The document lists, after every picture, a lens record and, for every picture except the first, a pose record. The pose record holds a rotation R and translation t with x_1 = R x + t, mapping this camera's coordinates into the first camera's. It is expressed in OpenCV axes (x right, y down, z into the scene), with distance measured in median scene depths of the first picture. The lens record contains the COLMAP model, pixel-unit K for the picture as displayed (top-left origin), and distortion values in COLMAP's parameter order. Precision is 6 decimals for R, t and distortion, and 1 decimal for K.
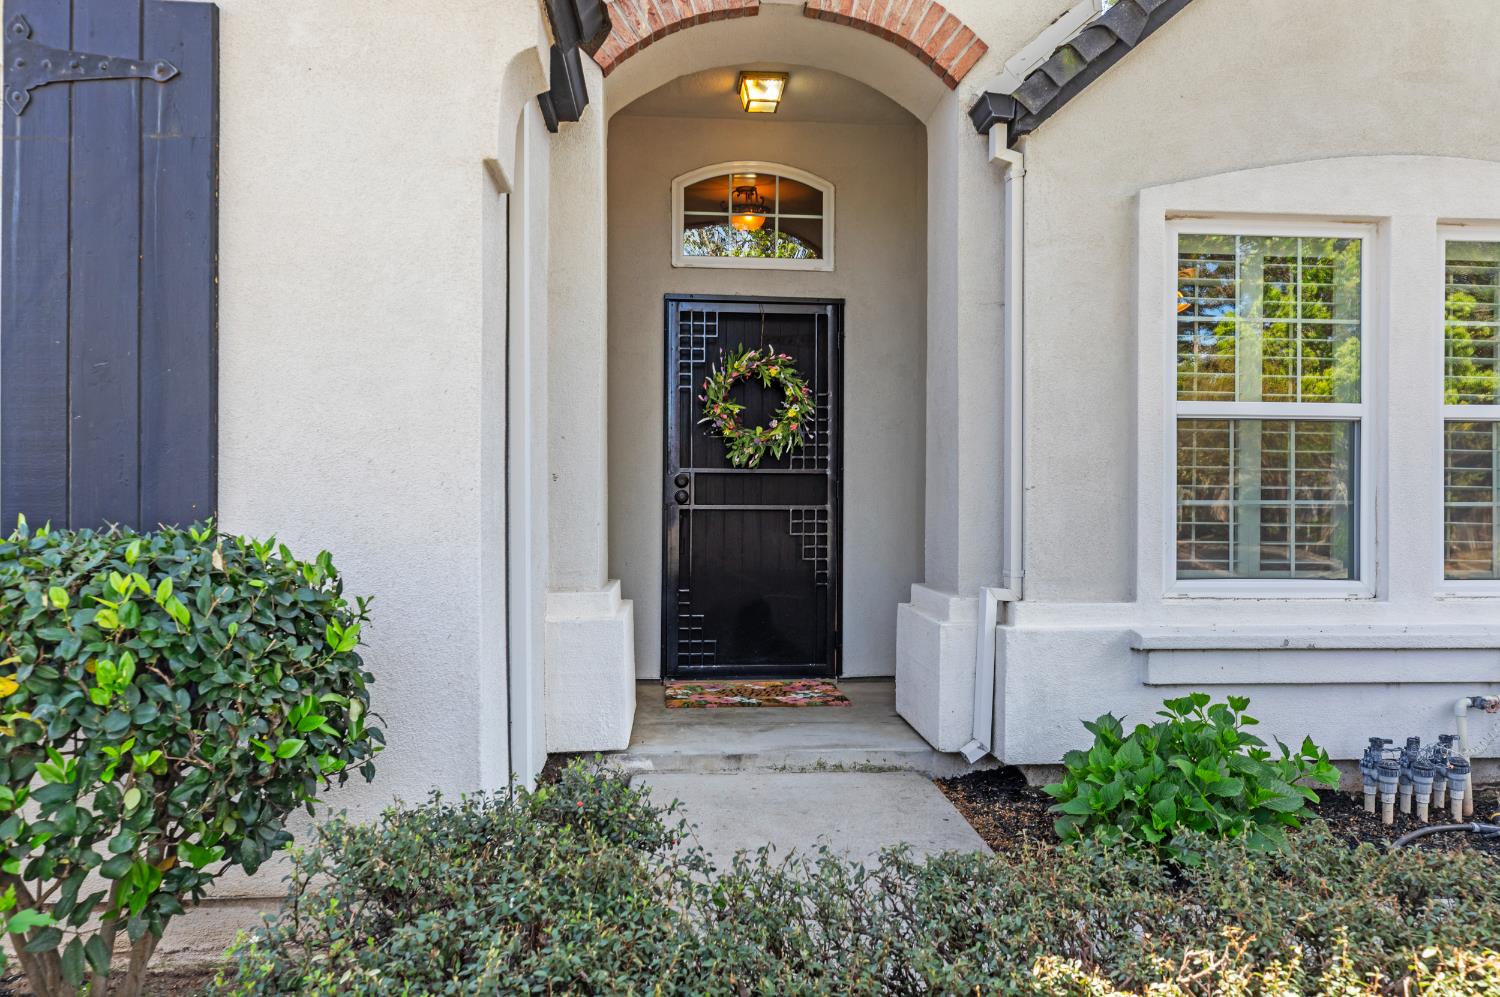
lens RADIAL K [[1077.7, 0, 756.5], [0, 1077.7, 506.5], [0, 0, 1]] dist [-0.001014, -0.000575]
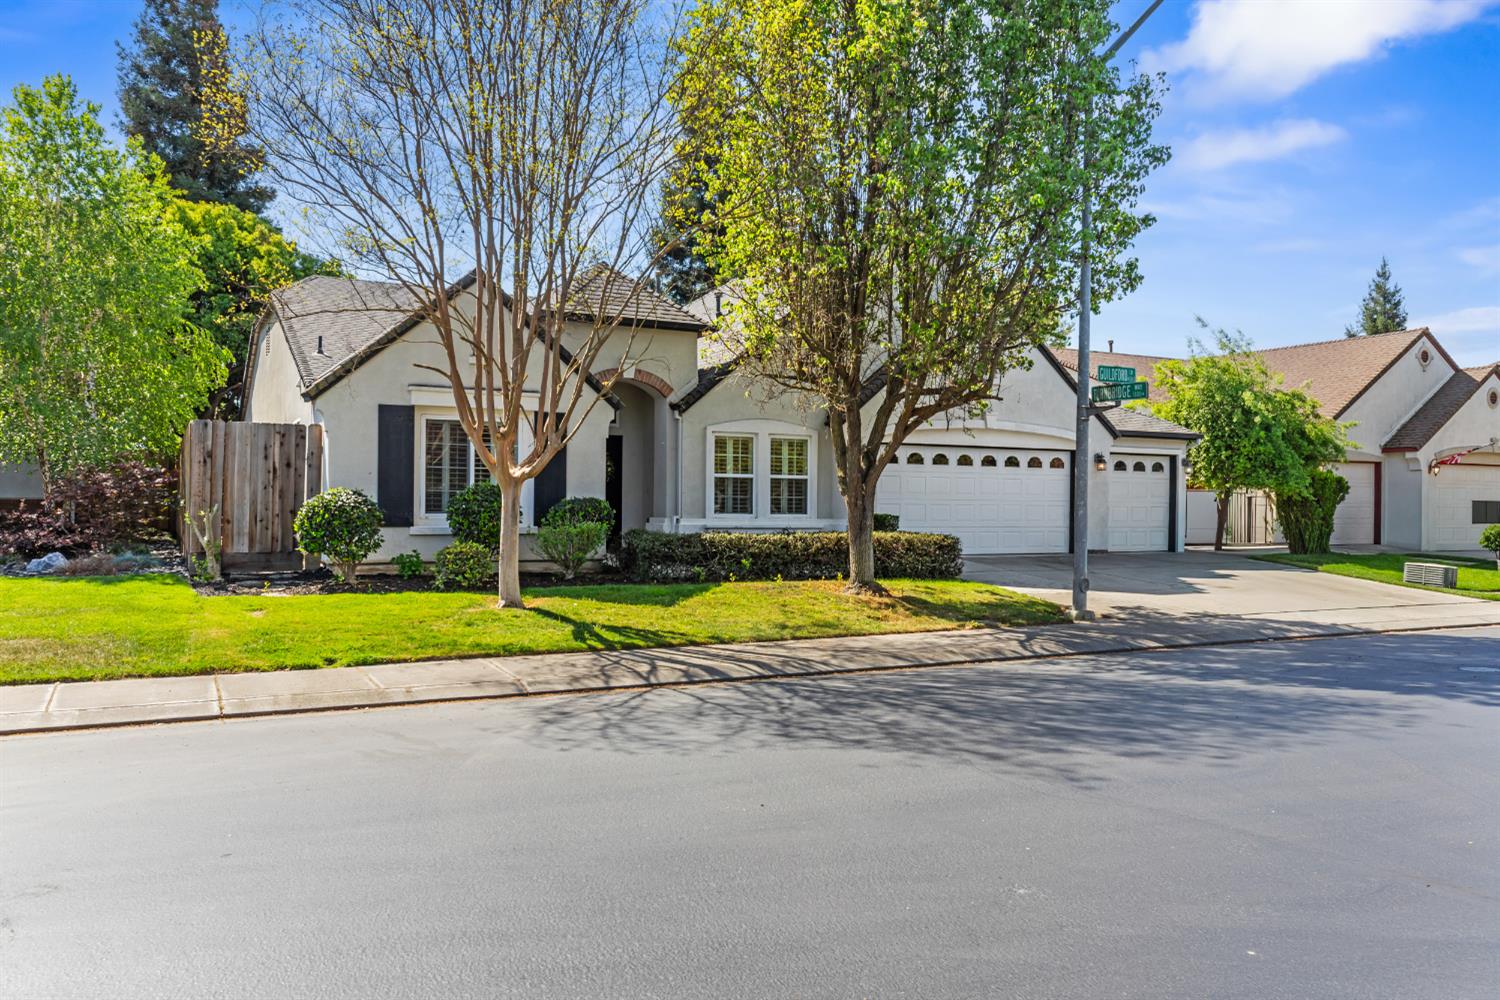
lens RADIAL K [[1159.3, 0, 756.2], [0, 1159.3, 501.0], [0, 0, 1]] dist [0.005535, -0.000078]
pose [[0.918454, 0.010516, 0.395387, -1.312691], [-0.007925, 0.999935, -0.008185, 0.051319], [-0.395448, 0.004384, 0.918478, -3.388247]]
